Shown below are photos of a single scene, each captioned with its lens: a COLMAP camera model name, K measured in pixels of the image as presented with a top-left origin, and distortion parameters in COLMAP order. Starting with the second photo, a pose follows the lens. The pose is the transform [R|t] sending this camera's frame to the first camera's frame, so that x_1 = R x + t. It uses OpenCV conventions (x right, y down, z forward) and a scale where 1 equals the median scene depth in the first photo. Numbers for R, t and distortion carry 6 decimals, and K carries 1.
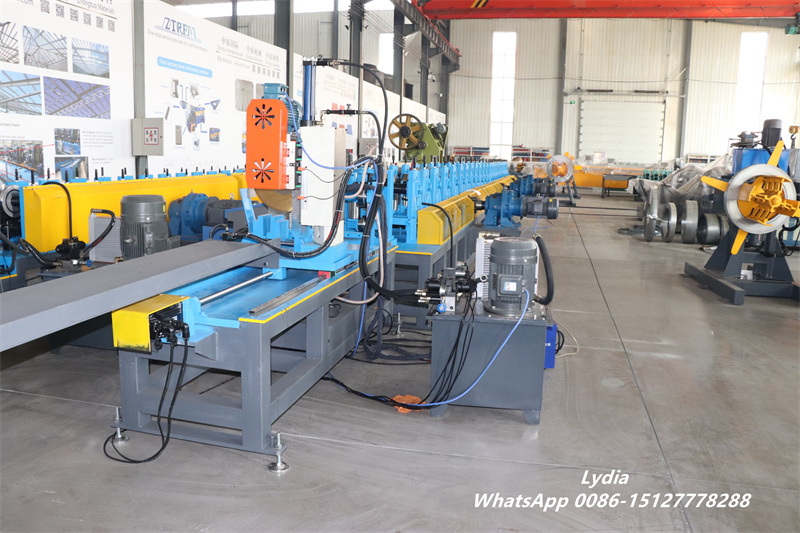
lens RADIAL K [[639.2, 0, 400.0], [0, 639.2, 266.5], [0, 0, 1]] dist [-0.183496, 0.136834]
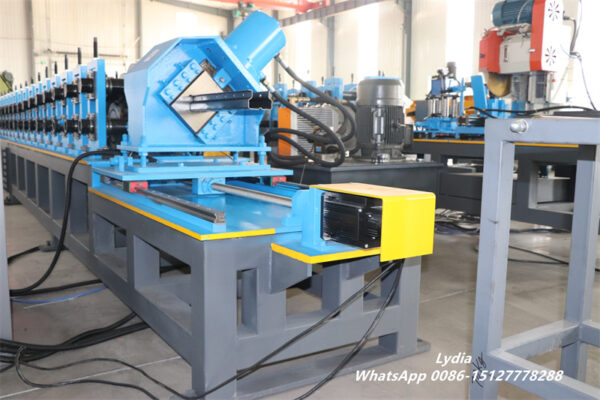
lens RADIAL K [[551.4, 0, 300.0], [0, 551.4, 200.0], [0, 0, 1]] dist [-0.129020, 0.172127]
pose [[0.691047, -0.114261, 0.713722, -0.459917], [0.133778, 0.990585, 0.029057, 0.015556], [-0.710322, 0.075400, 0.699827, 0.223705]]
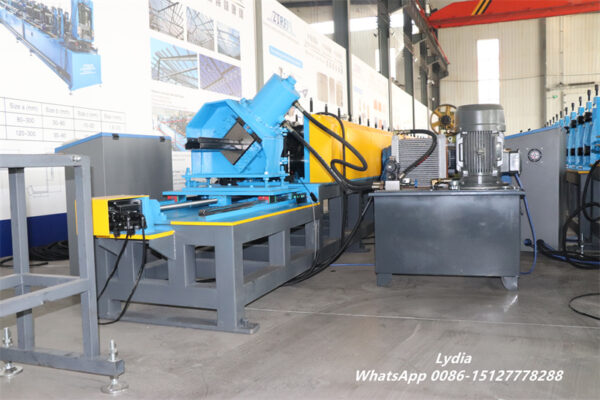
lens RADIAL K [[551.4, 0, 300.0], [0, 551.4, 200.0], [0, 0, 1]] dist [-0.129020, 0.172127]
pose [[0.991540, -0.044537, -0.121923, -0.267579], [0.030904, 0.993283, -0.111510, 0.047864], [0.126070, 0.106799, 0.986256, 0.087358]]
